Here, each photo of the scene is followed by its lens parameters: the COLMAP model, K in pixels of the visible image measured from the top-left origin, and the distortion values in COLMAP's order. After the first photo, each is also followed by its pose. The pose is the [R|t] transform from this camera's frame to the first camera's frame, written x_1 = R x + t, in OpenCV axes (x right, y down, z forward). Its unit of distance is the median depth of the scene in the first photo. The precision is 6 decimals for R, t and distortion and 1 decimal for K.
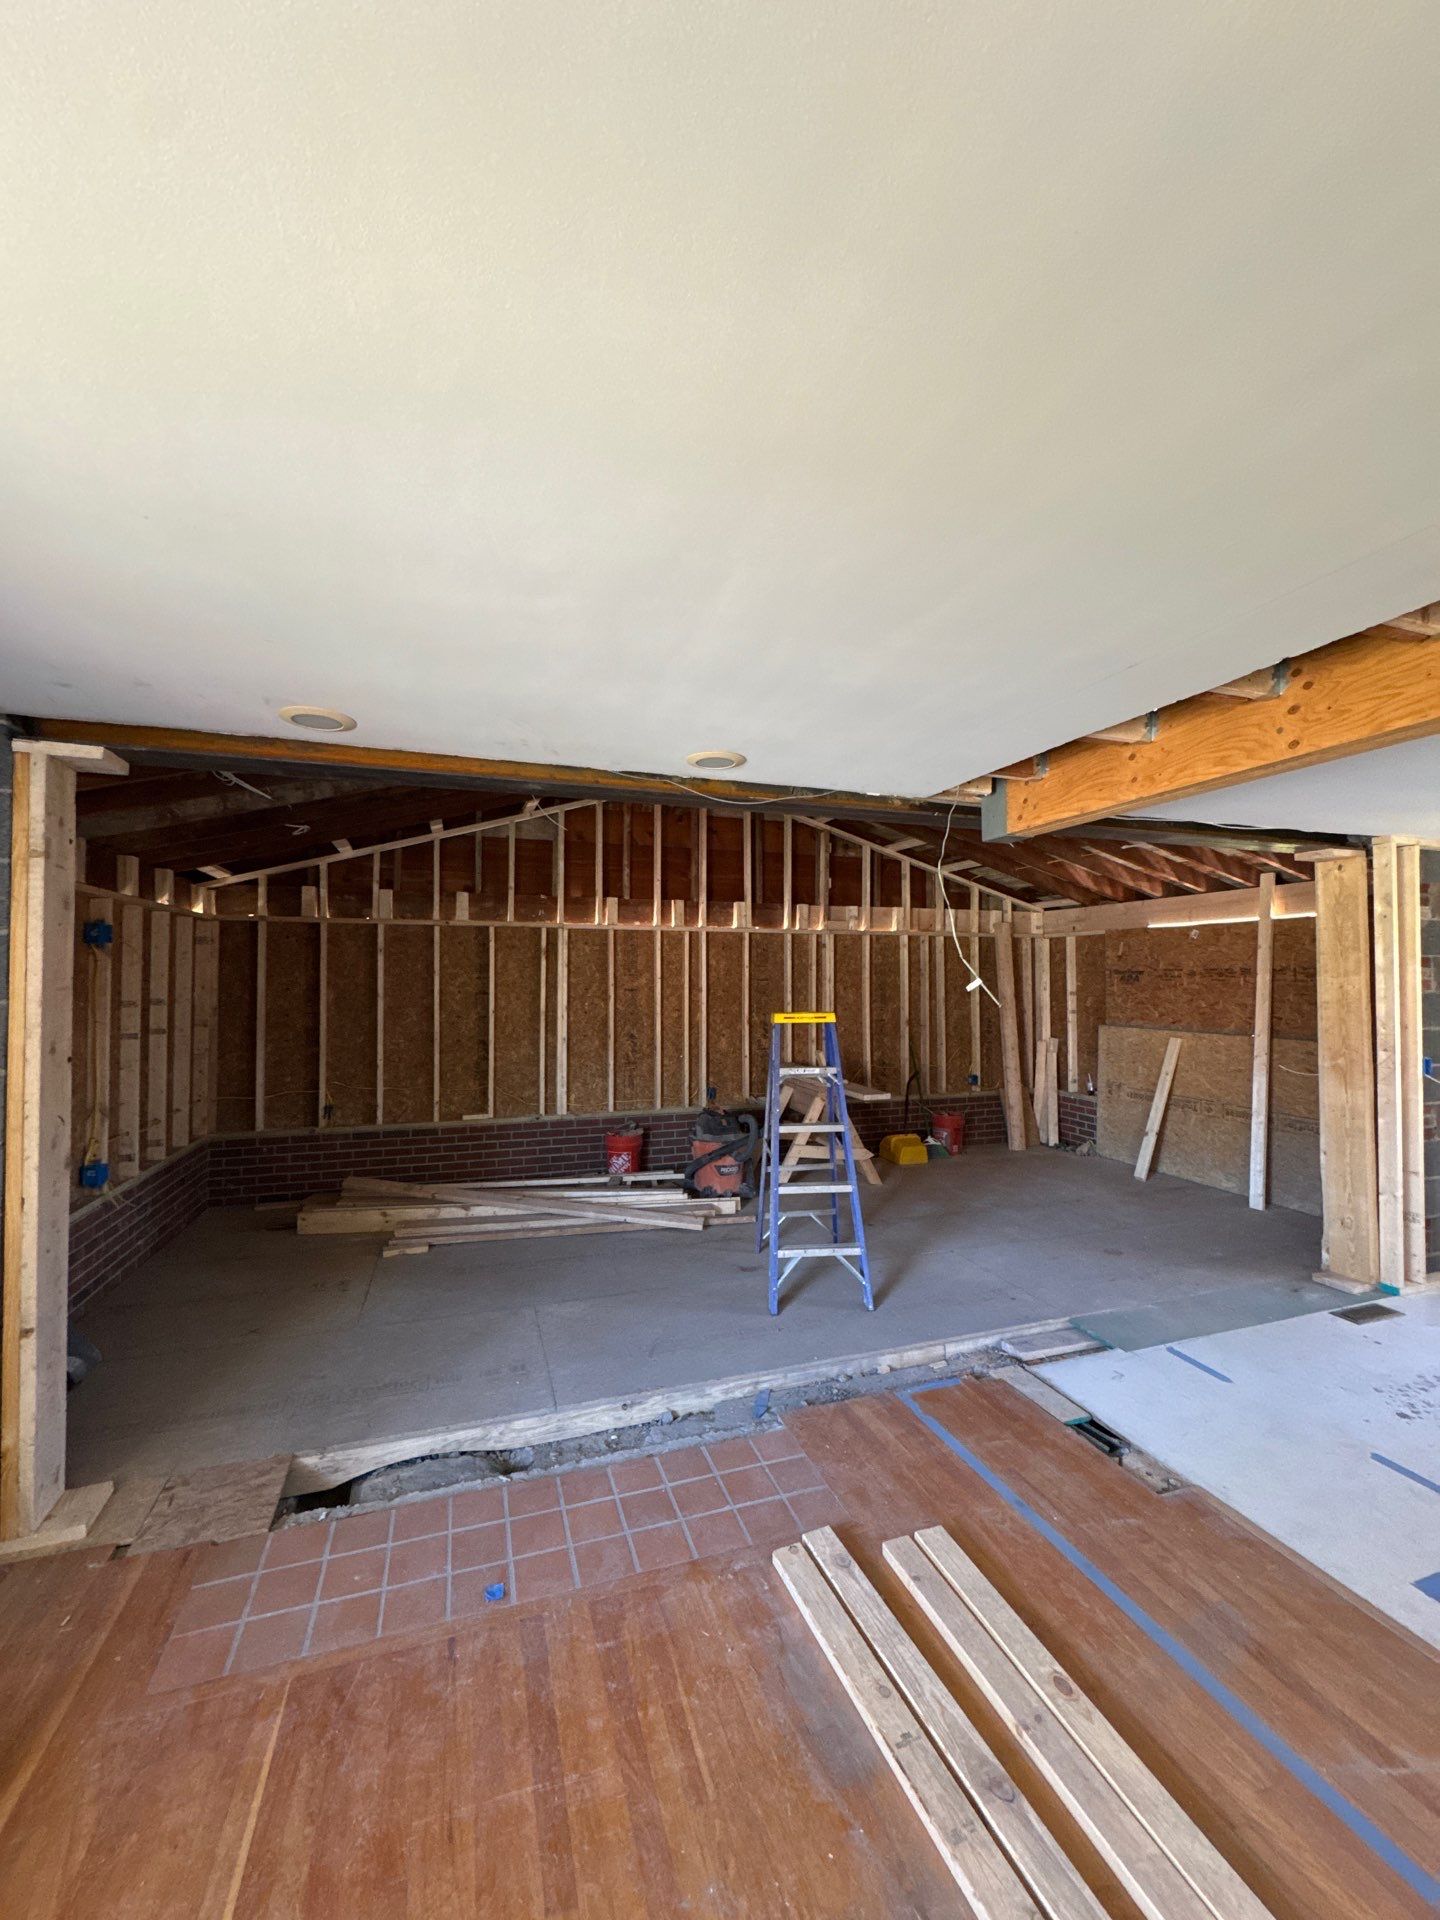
lens RADIAL K [[778.4, 0, 720.0], [0, 778.4, 960.0], [0, 0, 1]] dist [0.000511, -0.000132]
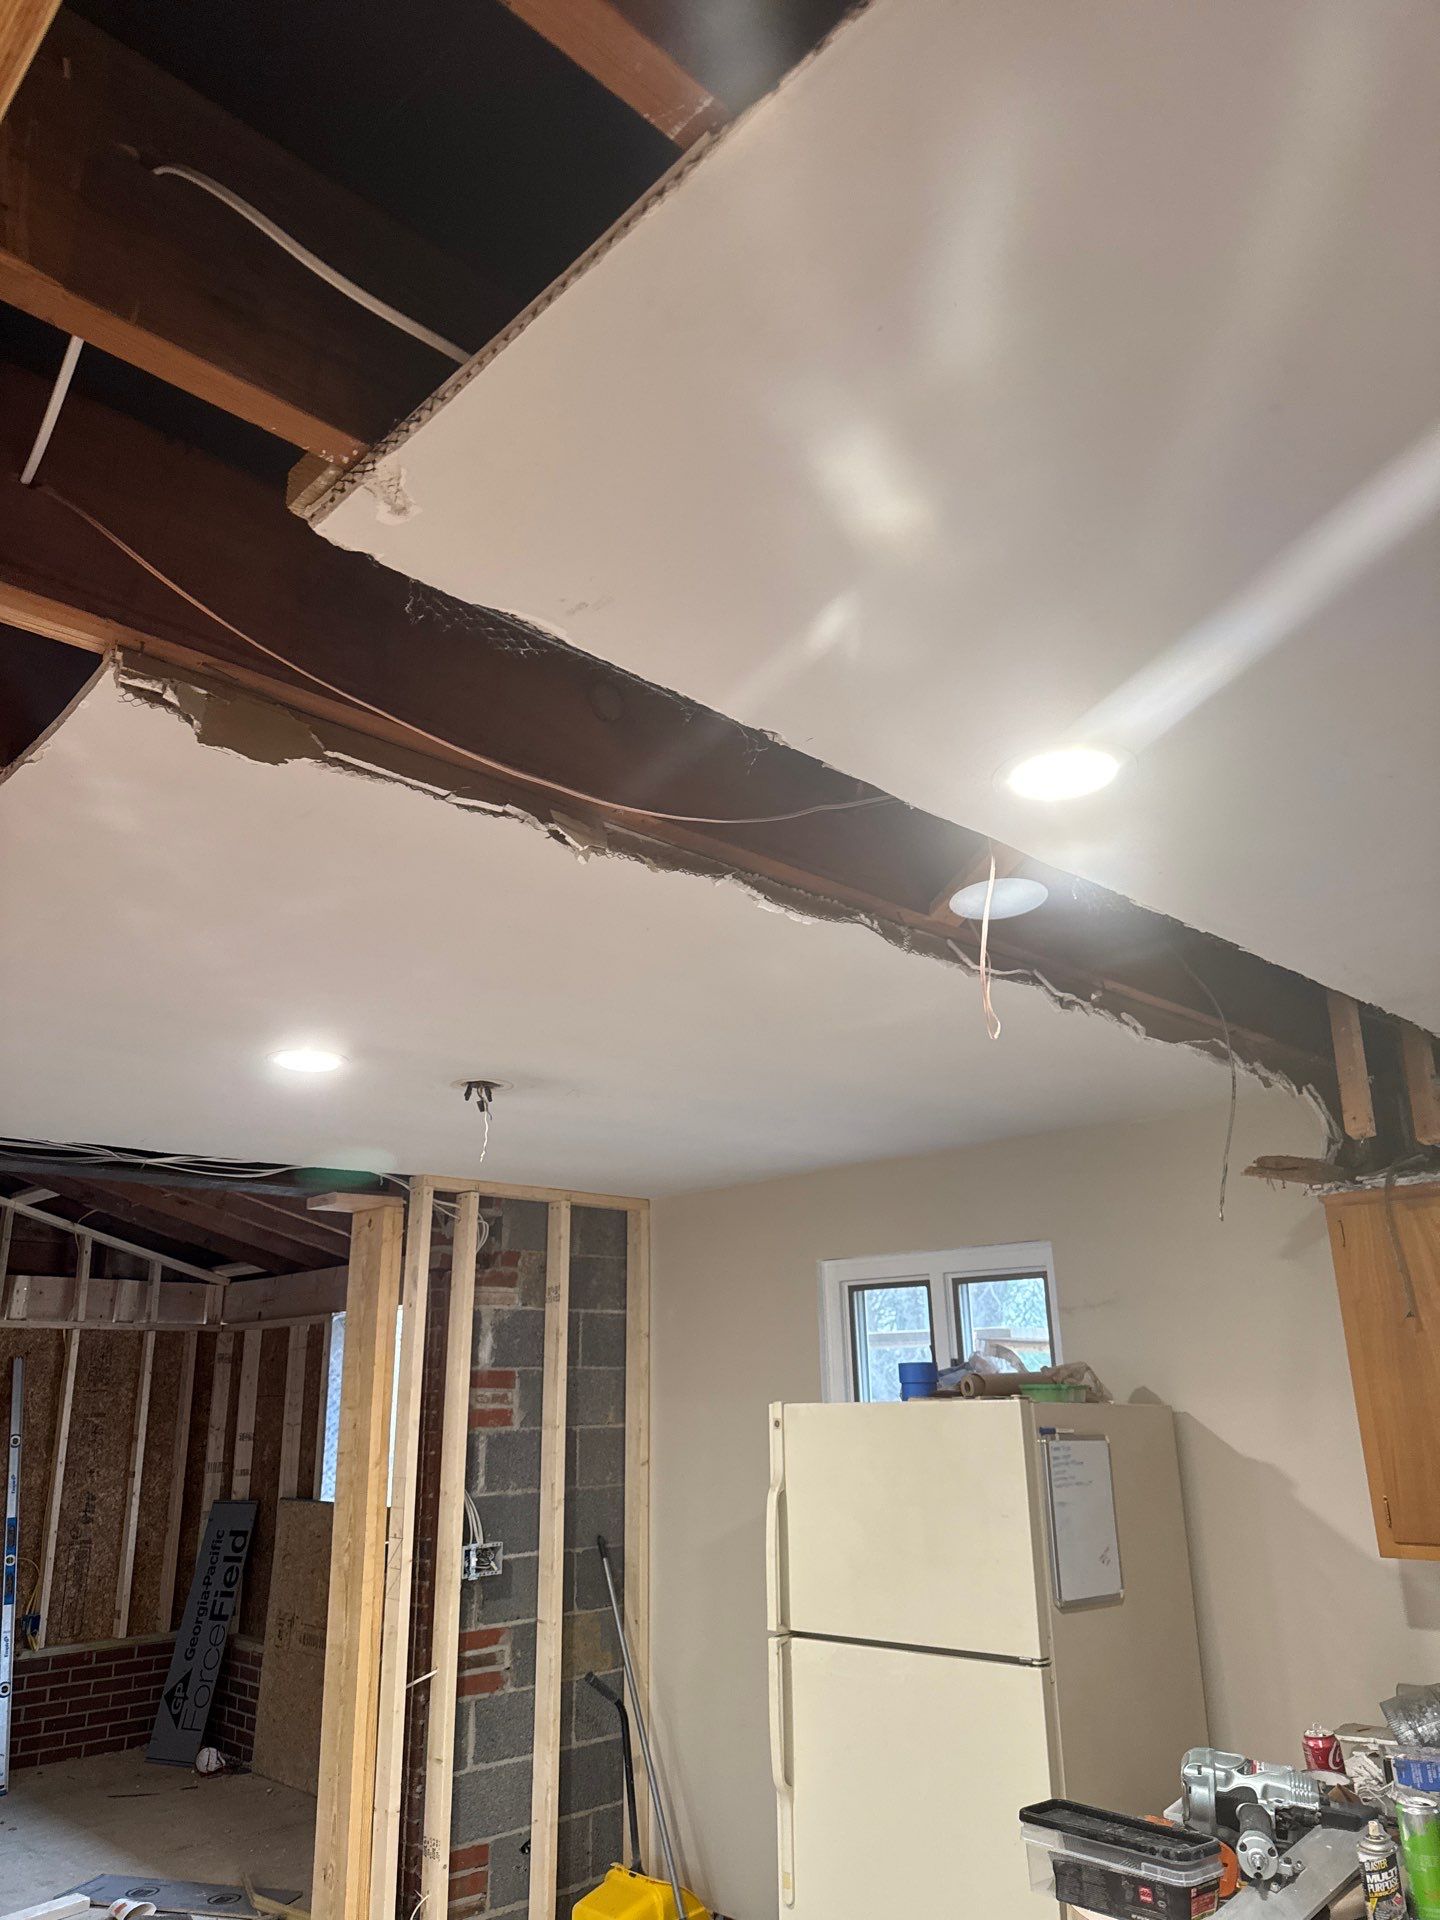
lens RADIAL K [[1348.3, 0, 720.0], [0, 1348.3, 960.0], [0, 0, 1]] dist [0.061378, -0.086761]
pose [[0.898869, 0.118919, 0.421774, 0.390232], [0.006331, 0.958851, -0.283840, -0.006702], [-0.438172, 0.257805, 0.861128, -0.083973]]
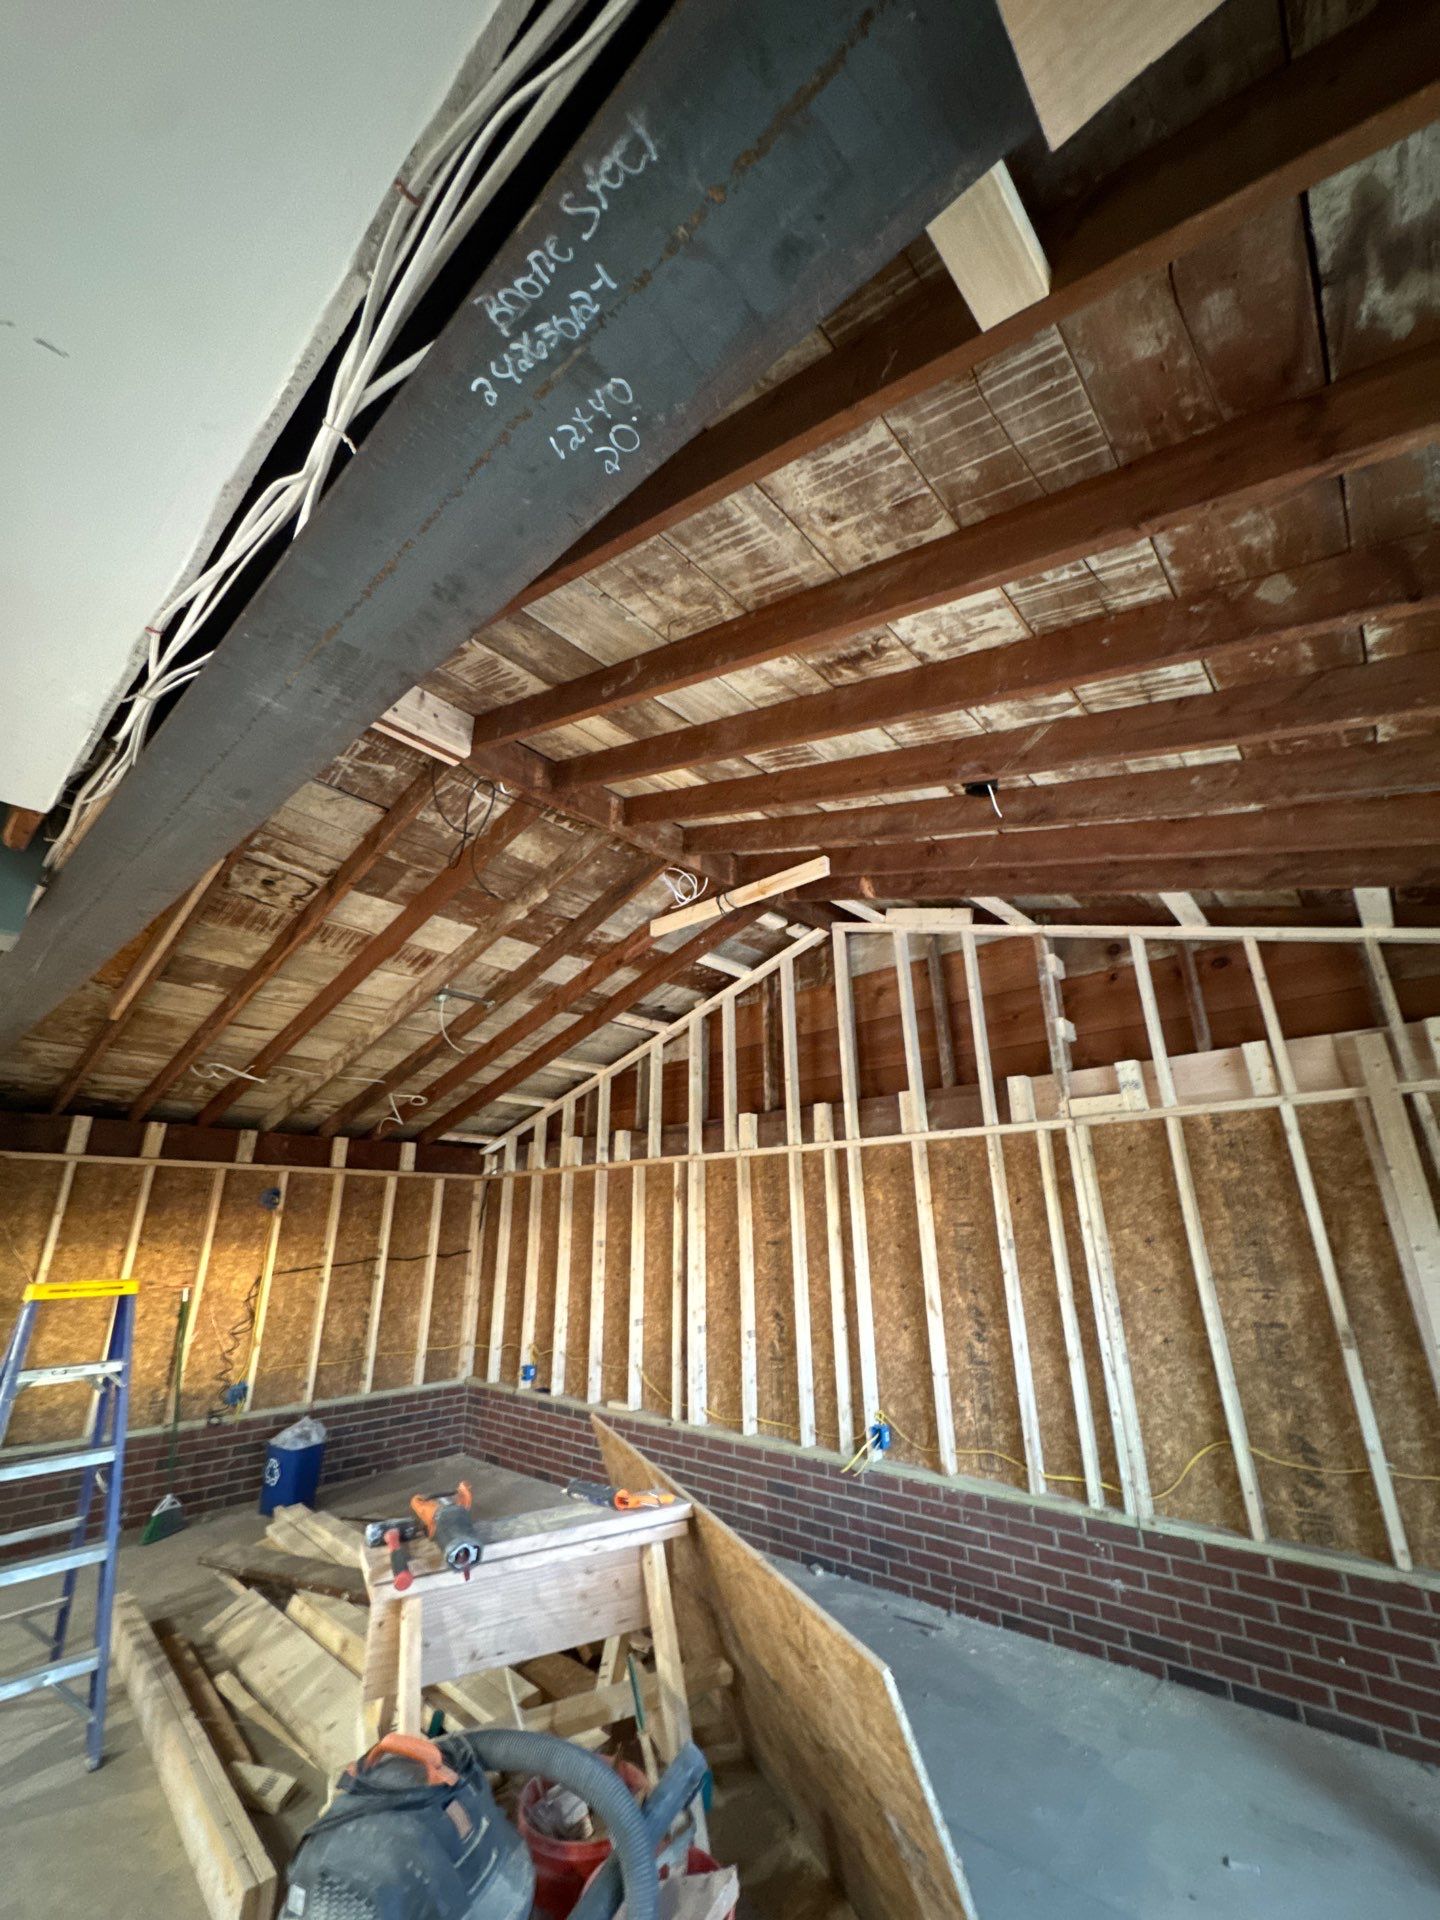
lens RADIAL K [[751.3, 0, 732.0], [0, 751.3, 960.7], [0, 0, 1]] dist [-0.009799, -0.000317]
pose [[0.504367, -0.294942, -0.811556, 0.539098], [0.038606, 0.946619, -0.320035, 0.013318], [0.862626, 0.130085, 0.488830, 0.661306]]
